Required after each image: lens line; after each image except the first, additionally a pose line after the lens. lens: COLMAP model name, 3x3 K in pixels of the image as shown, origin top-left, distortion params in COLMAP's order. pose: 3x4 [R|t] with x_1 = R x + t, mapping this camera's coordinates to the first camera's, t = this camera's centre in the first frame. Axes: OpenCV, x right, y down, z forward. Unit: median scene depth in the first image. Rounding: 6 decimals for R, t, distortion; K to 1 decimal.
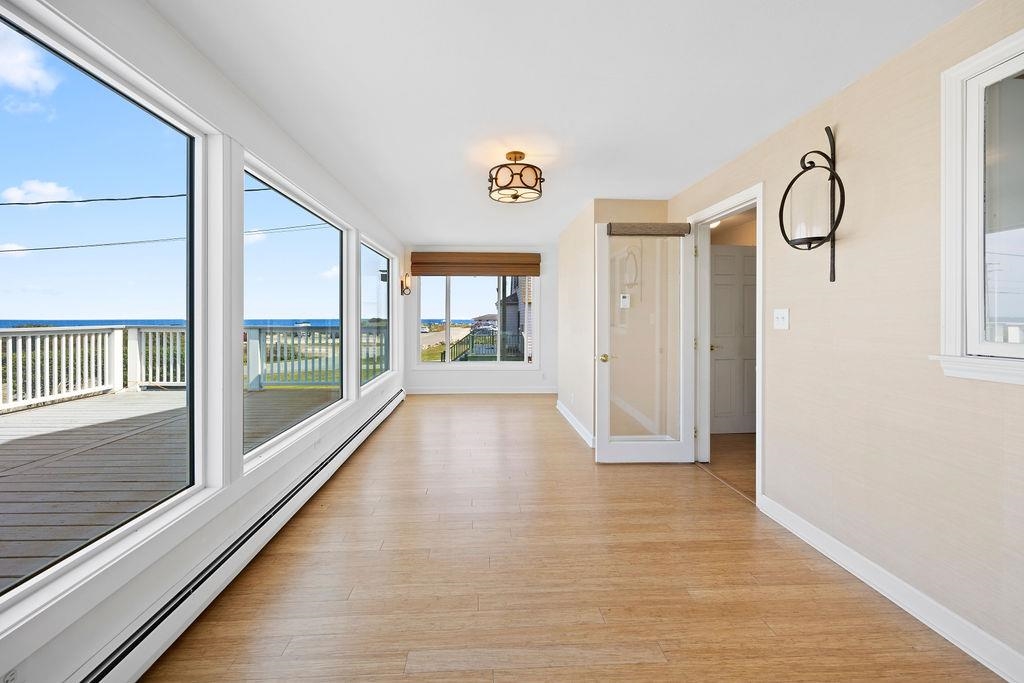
lens RADIAL K [[411.4, 0, 498.4], [0, 411.4, 322.1], [0, 0, 1]] dist [0.002246, -0.000691]
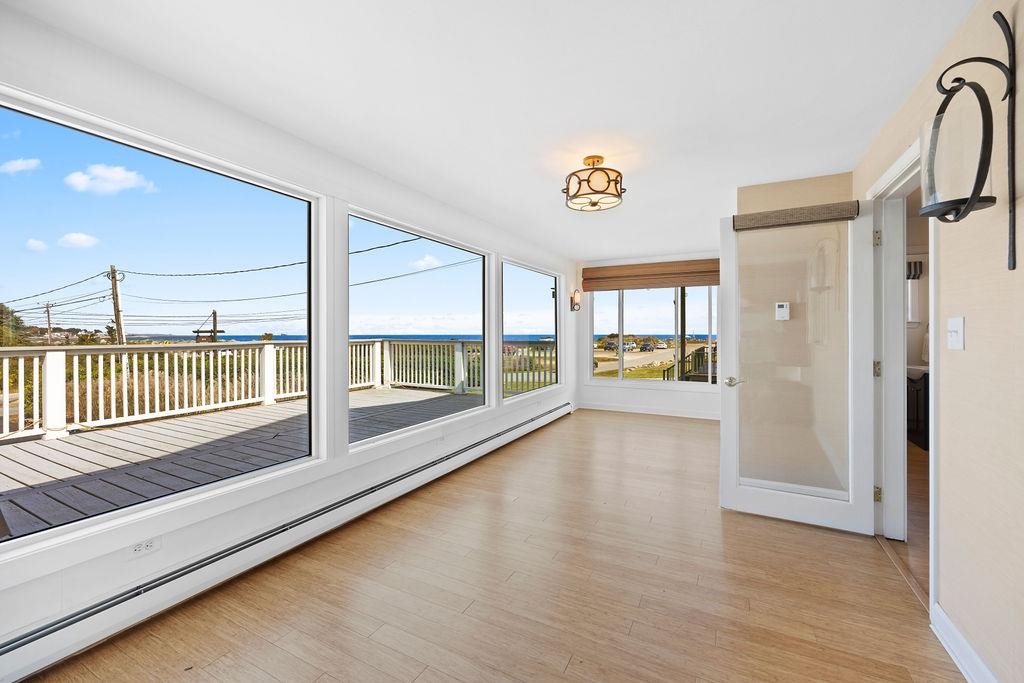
lens RADIAL K [[411.4, 0, 525.1], [0, 411.4, 337.7], [0, 0, 1]] dist [0.002246, -0.000691]
pose [[0.869975, 0.003530, -0.493084, 0.270600], [-0.003401, 0.999994, 0.001158, 0.000177], [0.493085, 0.000670, 0.869981, 0.076577]]
